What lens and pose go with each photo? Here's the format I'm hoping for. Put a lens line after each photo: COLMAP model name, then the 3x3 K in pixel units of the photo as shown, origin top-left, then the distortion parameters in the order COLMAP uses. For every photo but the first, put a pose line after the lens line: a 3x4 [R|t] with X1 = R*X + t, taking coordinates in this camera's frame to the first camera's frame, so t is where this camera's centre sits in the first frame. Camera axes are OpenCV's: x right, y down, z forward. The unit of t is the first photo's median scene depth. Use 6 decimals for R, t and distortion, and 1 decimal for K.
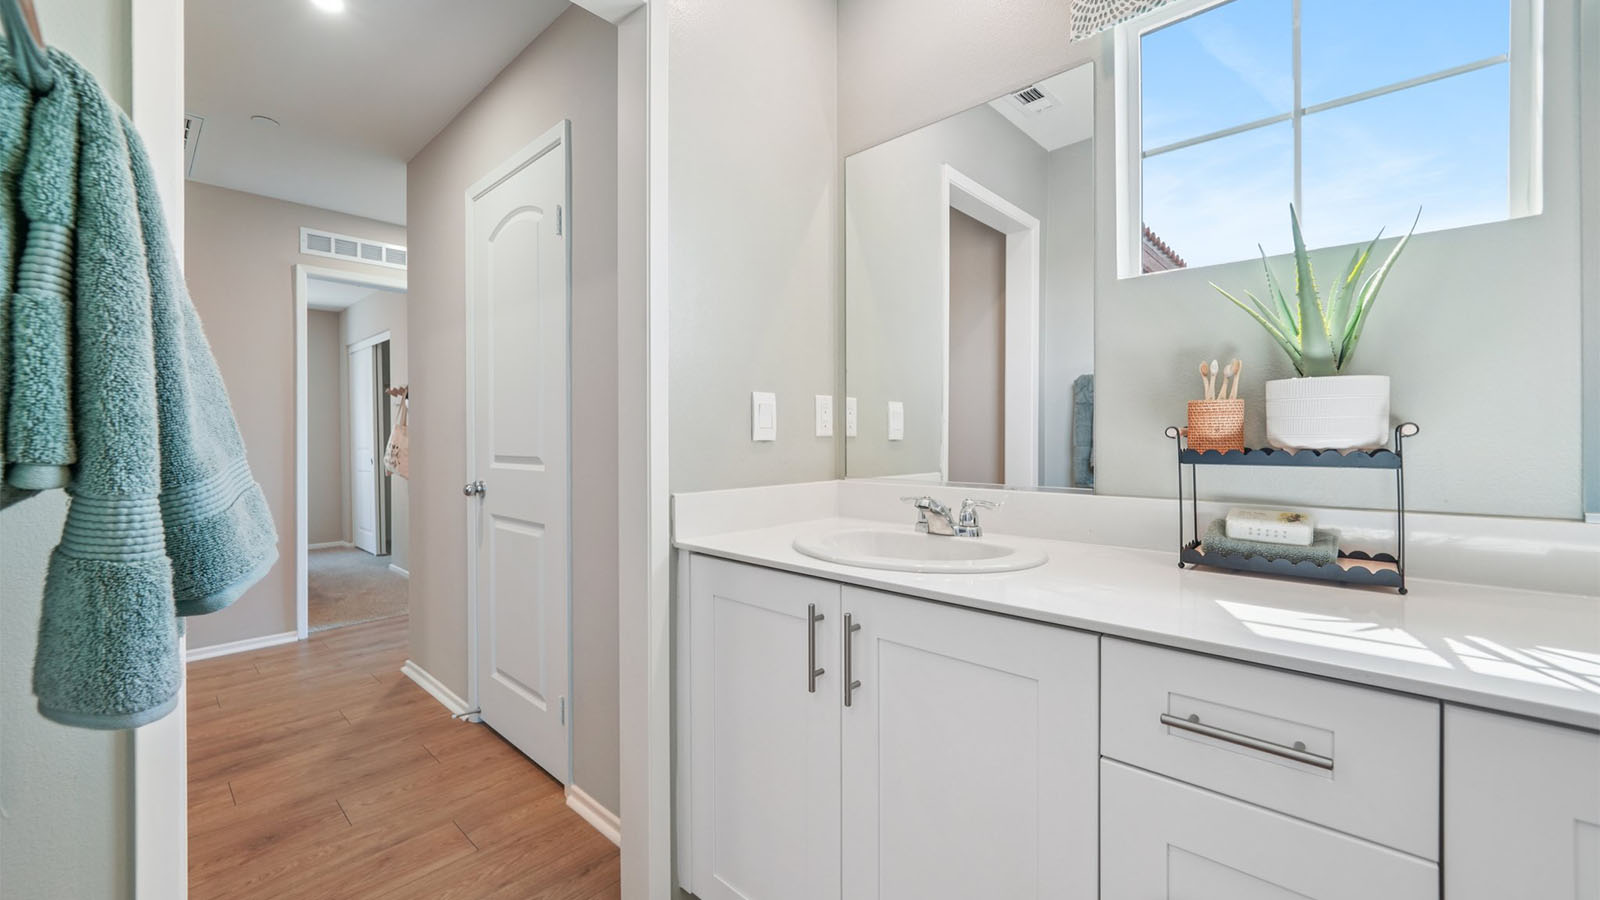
lens RADIAL K [[624.8, 0, 786.3], [0, 624.8, 436.5], [0, 0, 1]] dist [-0.003369, -0.000303]
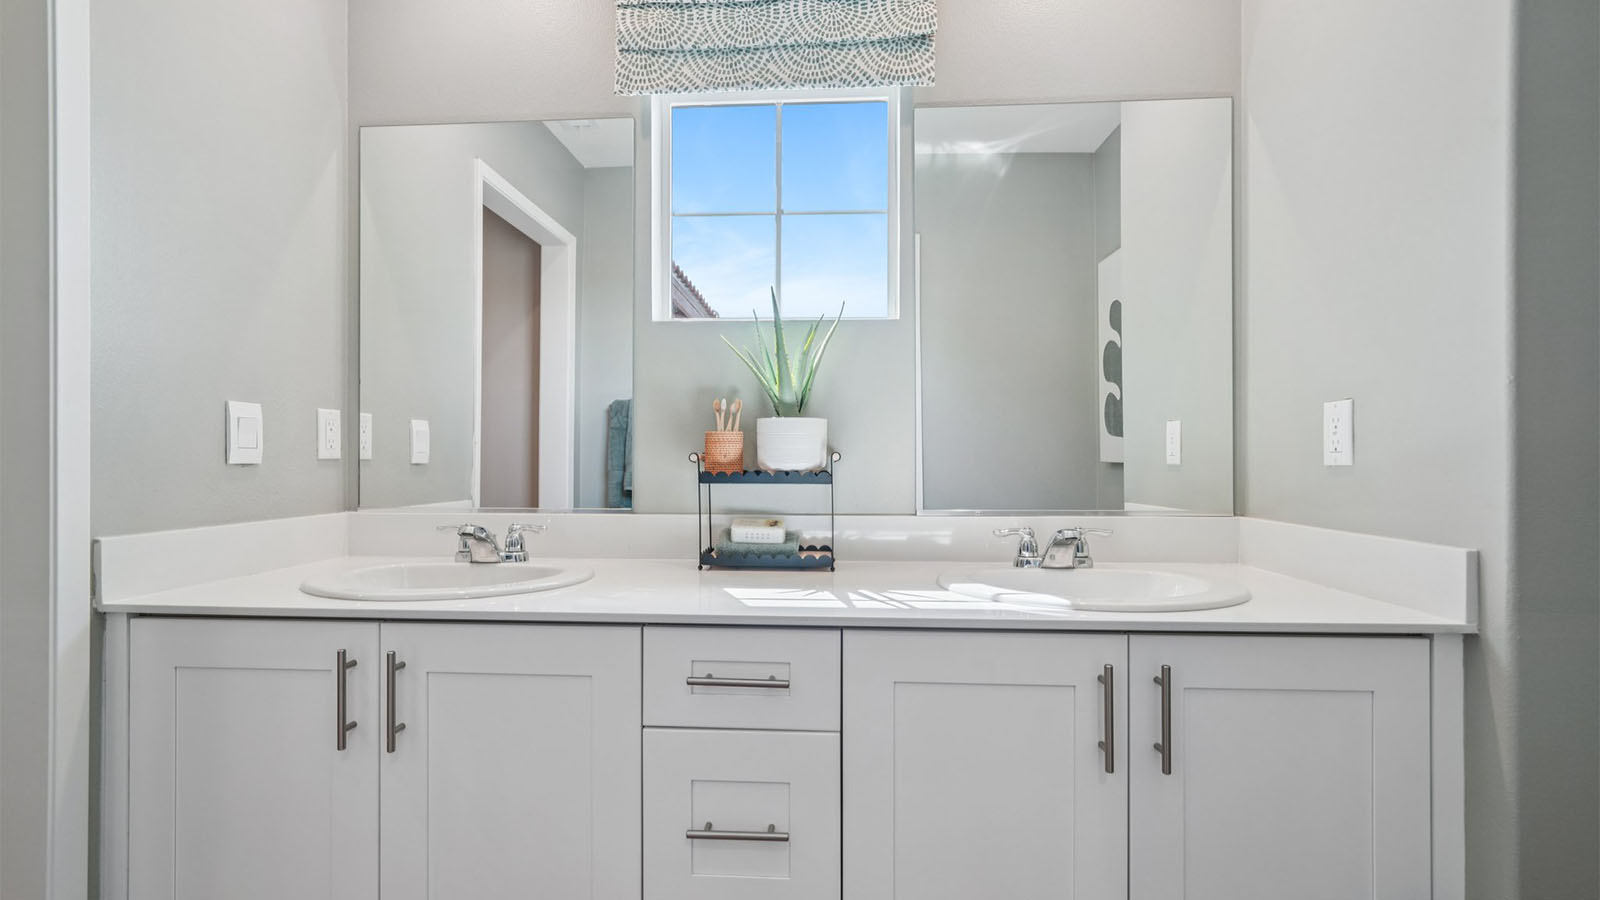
lens RADIAL K [[662.7, 0, 793.0], [0, 662.7, 463.9], [0, 0, 1]] dist [-0.002225, -0.000117]
pose [[0.762047, 0.001376, 0.647520, -0.057977], [-0.004690, 0.999983, 0.003394, 0.000354], [-0.647505, -0.005623, 0.762040, -0.087938]]
